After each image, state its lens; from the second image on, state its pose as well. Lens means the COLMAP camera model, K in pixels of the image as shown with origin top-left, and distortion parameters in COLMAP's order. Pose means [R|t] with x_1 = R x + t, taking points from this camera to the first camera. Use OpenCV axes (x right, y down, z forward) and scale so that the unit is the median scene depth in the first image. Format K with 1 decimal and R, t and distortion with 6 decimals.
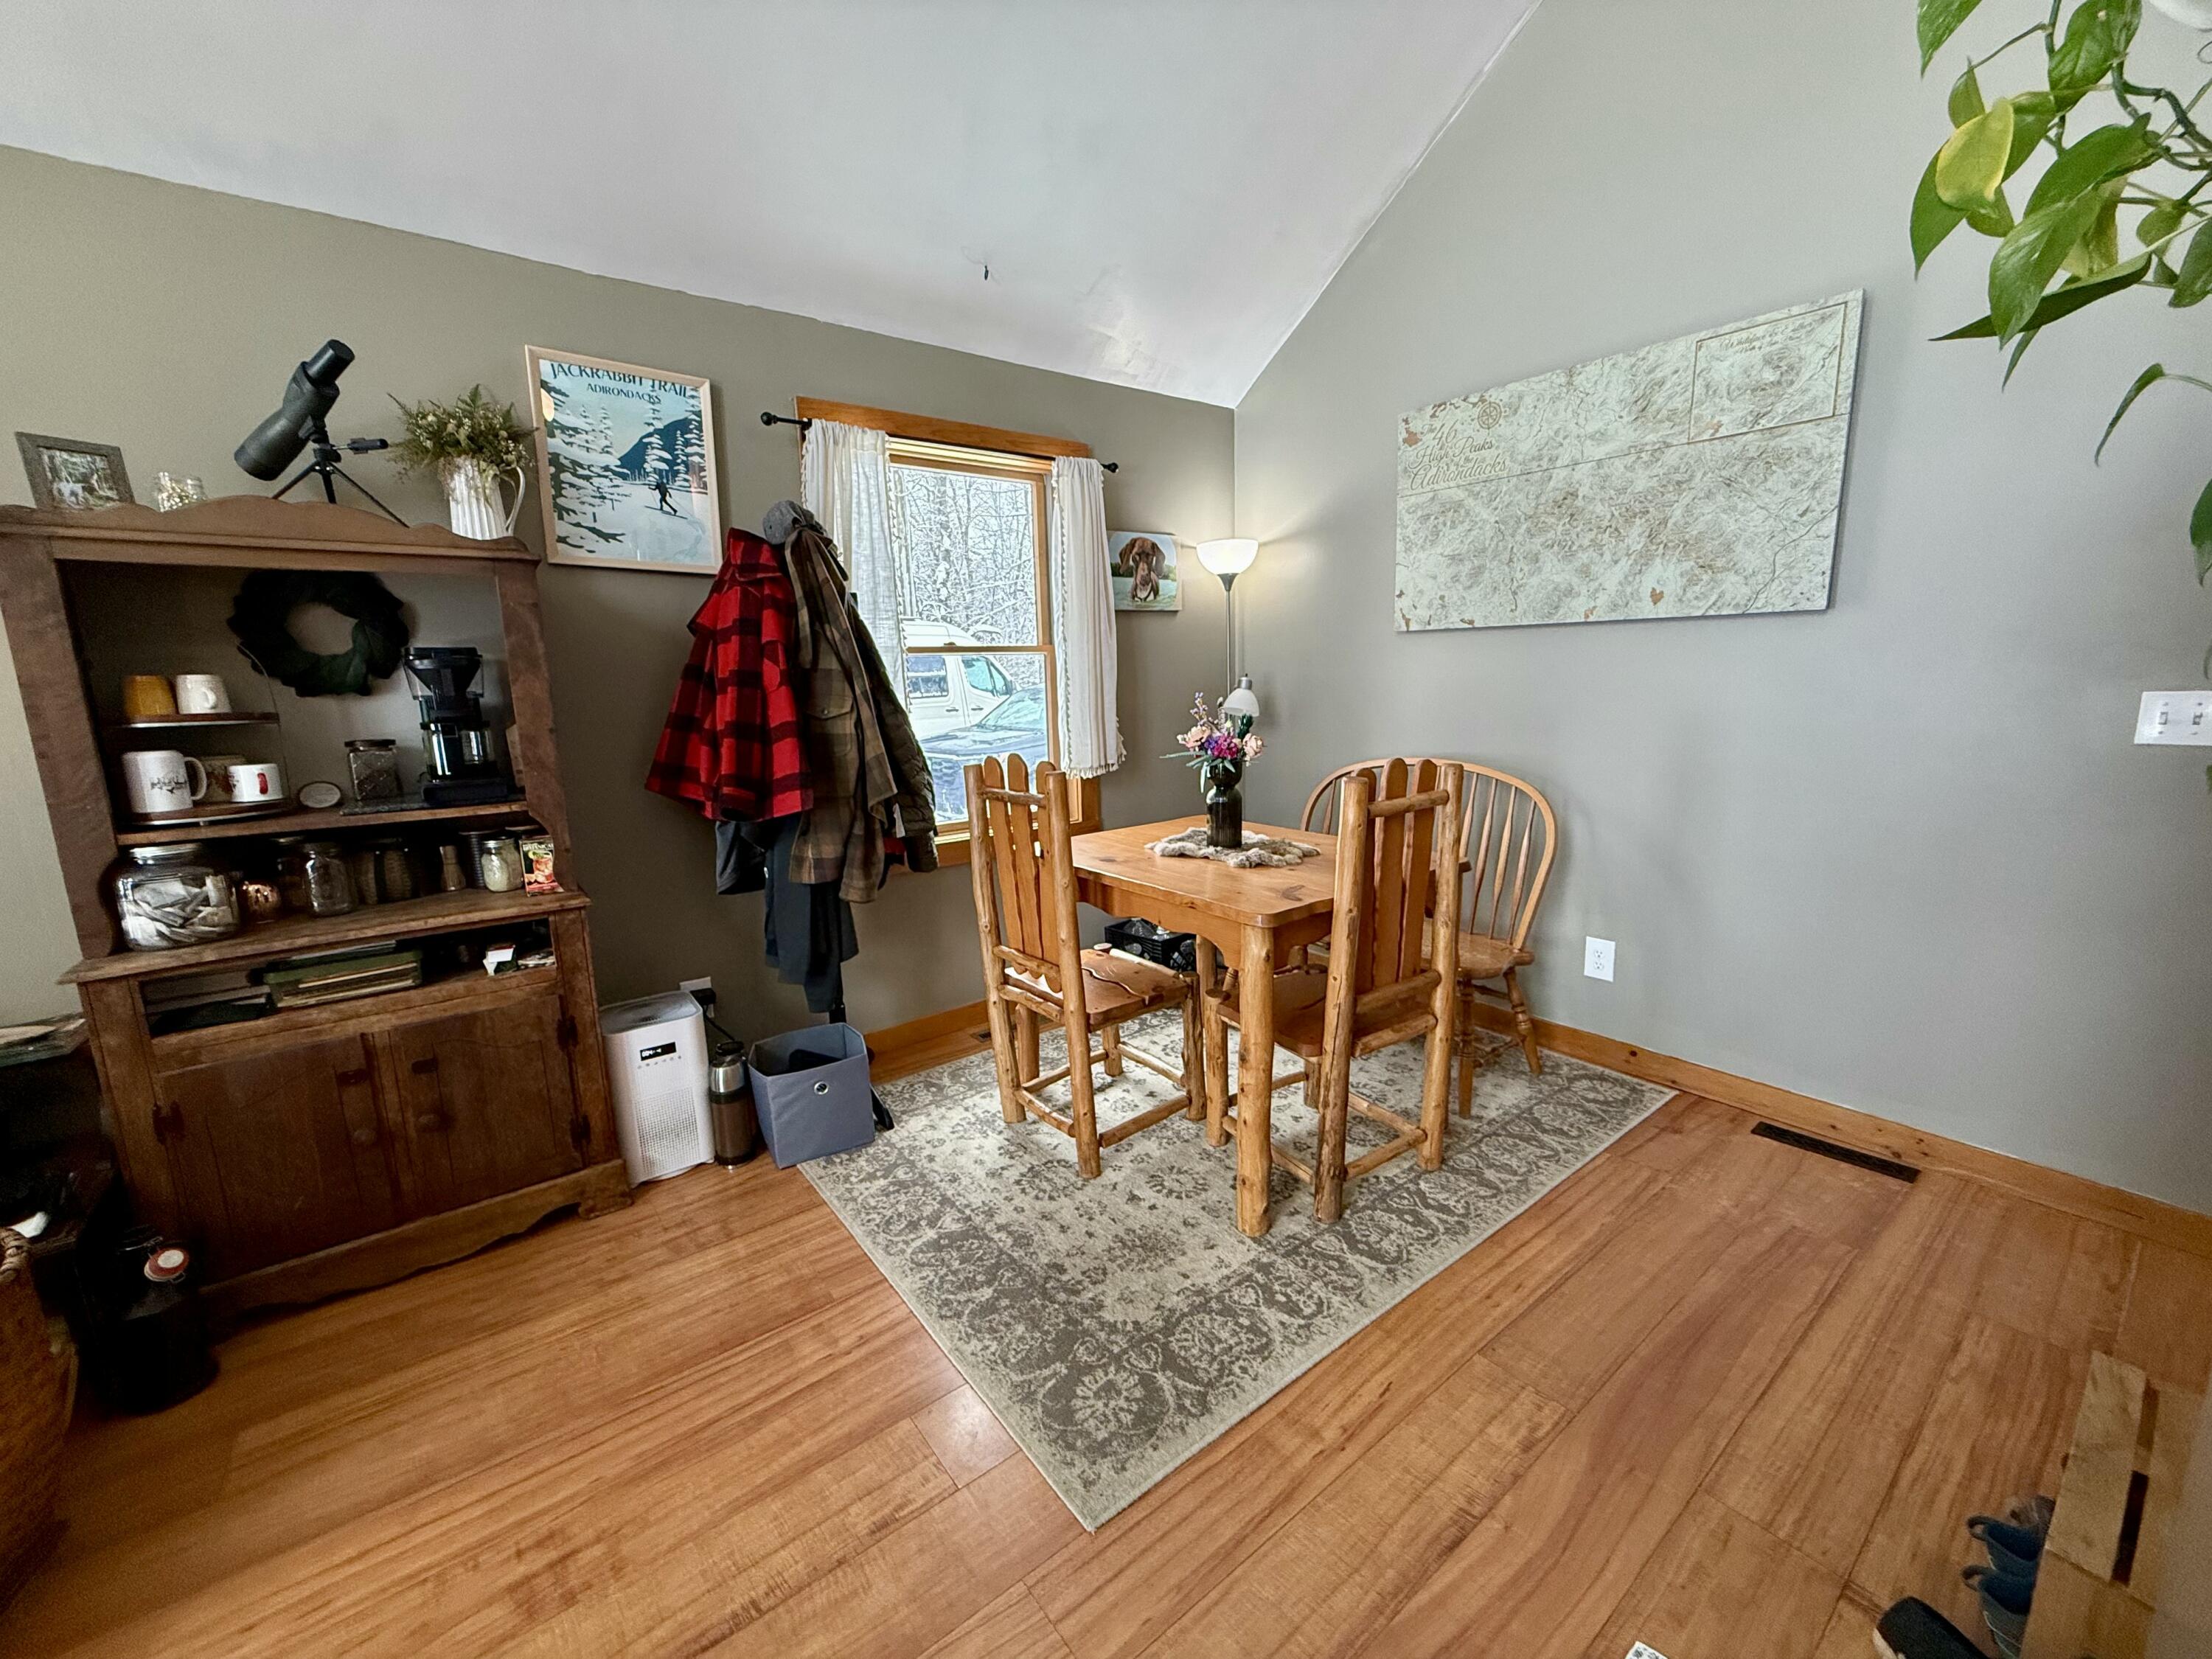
lens RADIAL K [[885.4, 0, 1106.0], [0, 885.4, 834.1], [0, 0, 1]] dist [0.002878, -0.000158]
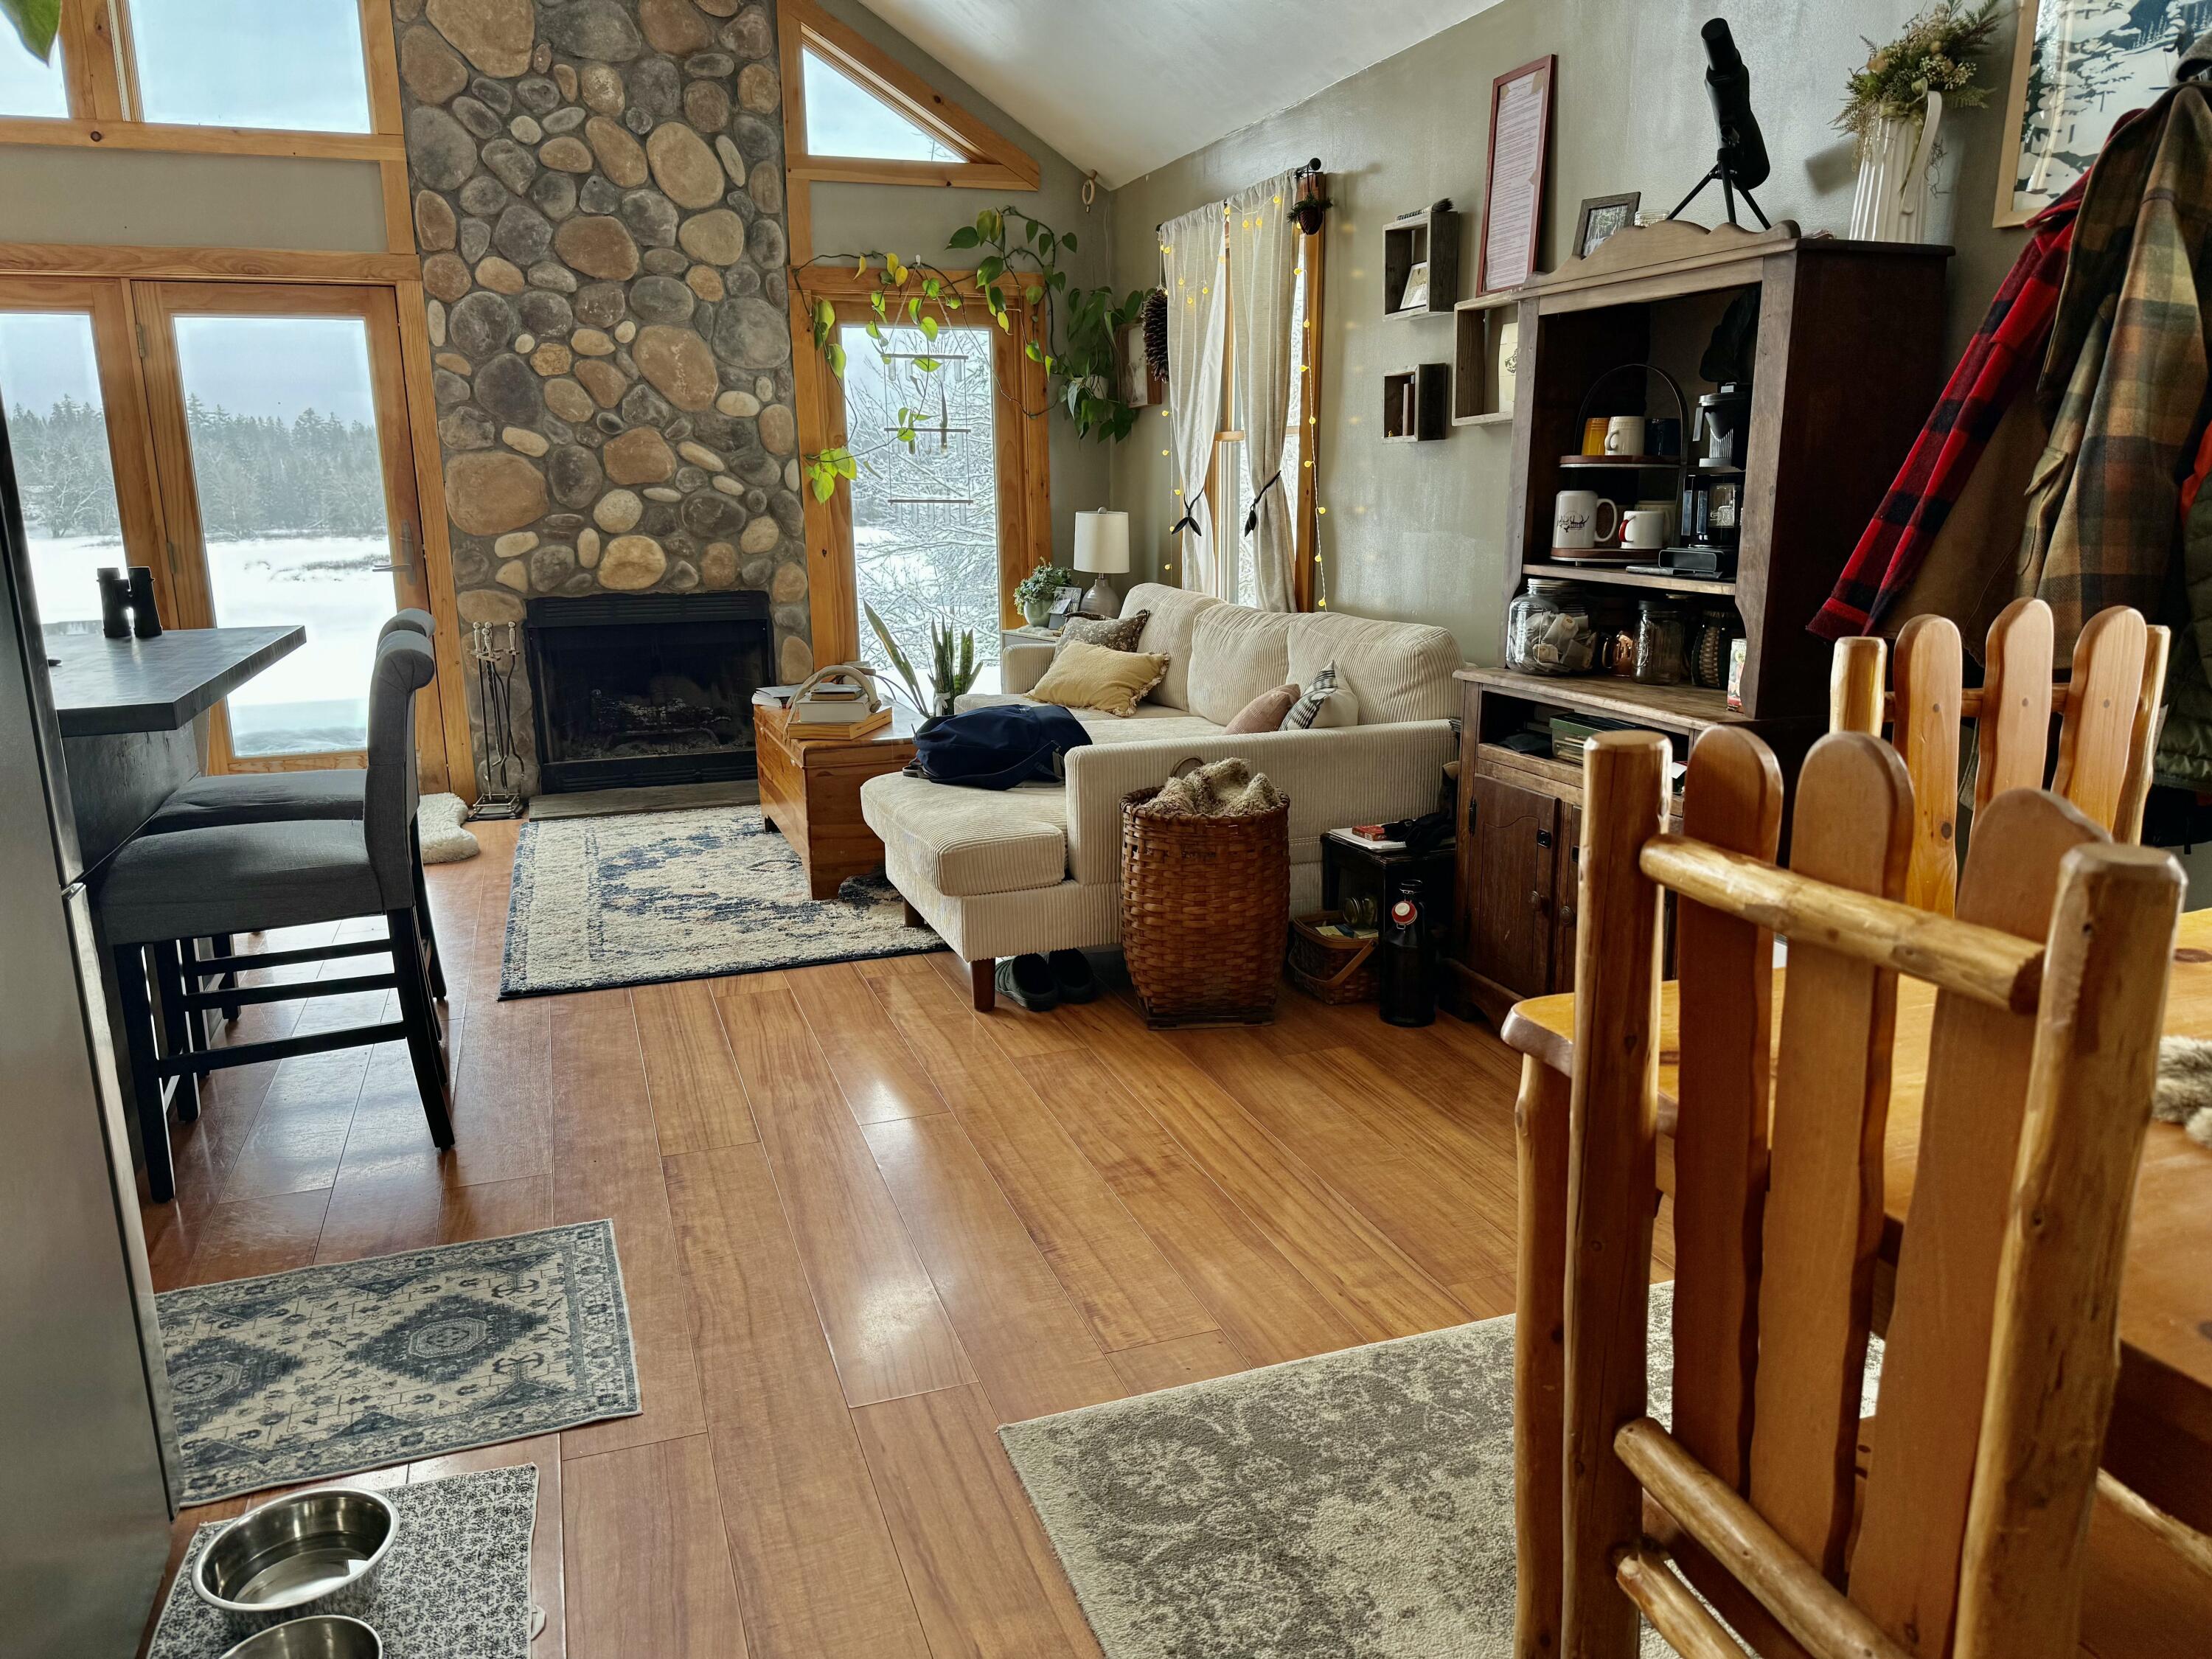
lens RADIAL K [[1534.2, 0, 1103.0], [0, 1534.2, 847.9], [0, 0, 1]] dist [0.082449, -0.127801]
pose [[-0.307739, 0.255281, -0.916585, 0.769969], [-0.147467, 0.938897, 0.311007, -0.154627], [0.939973, 0.230875, -0.251290, 0.861696]]
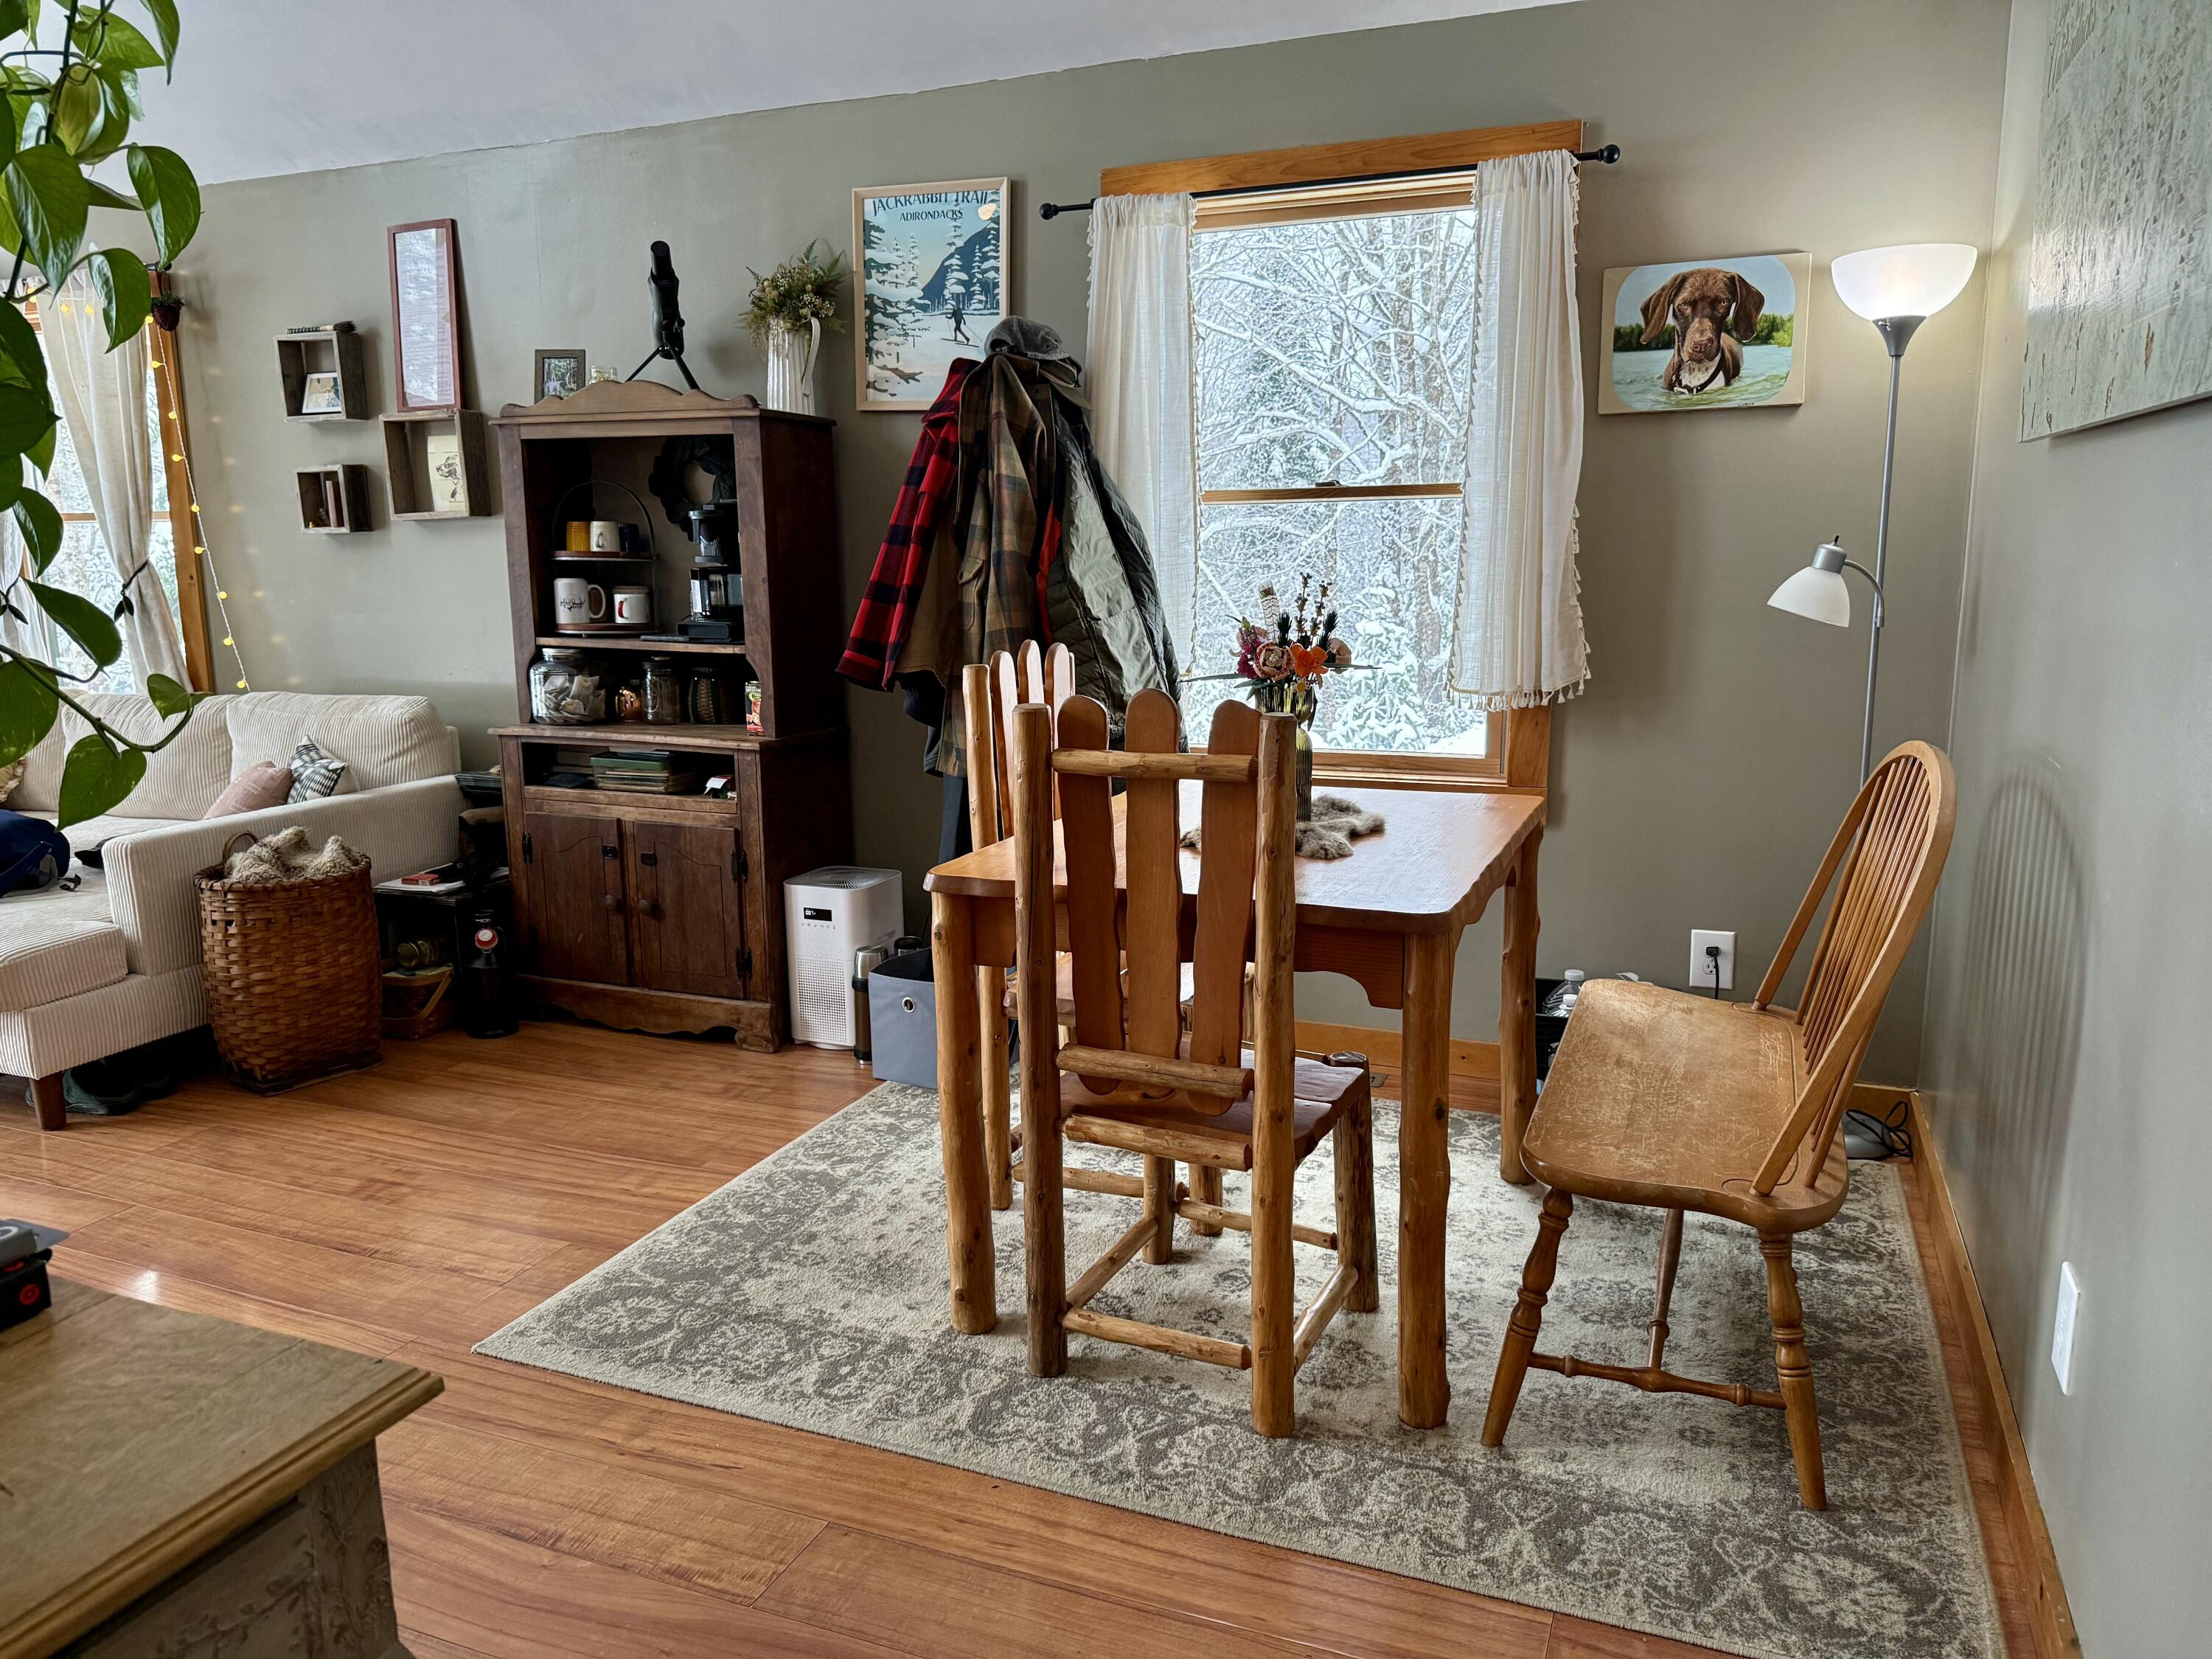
lens RADIAL K [[1550.1, 0, 1095.6], [0, 1550.1, 837.8], [0, 0, 1]] dist [0.164222, -0.285351]
pose [[0.501656, 0.188395, -0.844303, 1.180871], [-0.157966, 0.979537, 0.124713, -0.110153], [0.850522, 0.070809, 0.521151, 0.384688]]
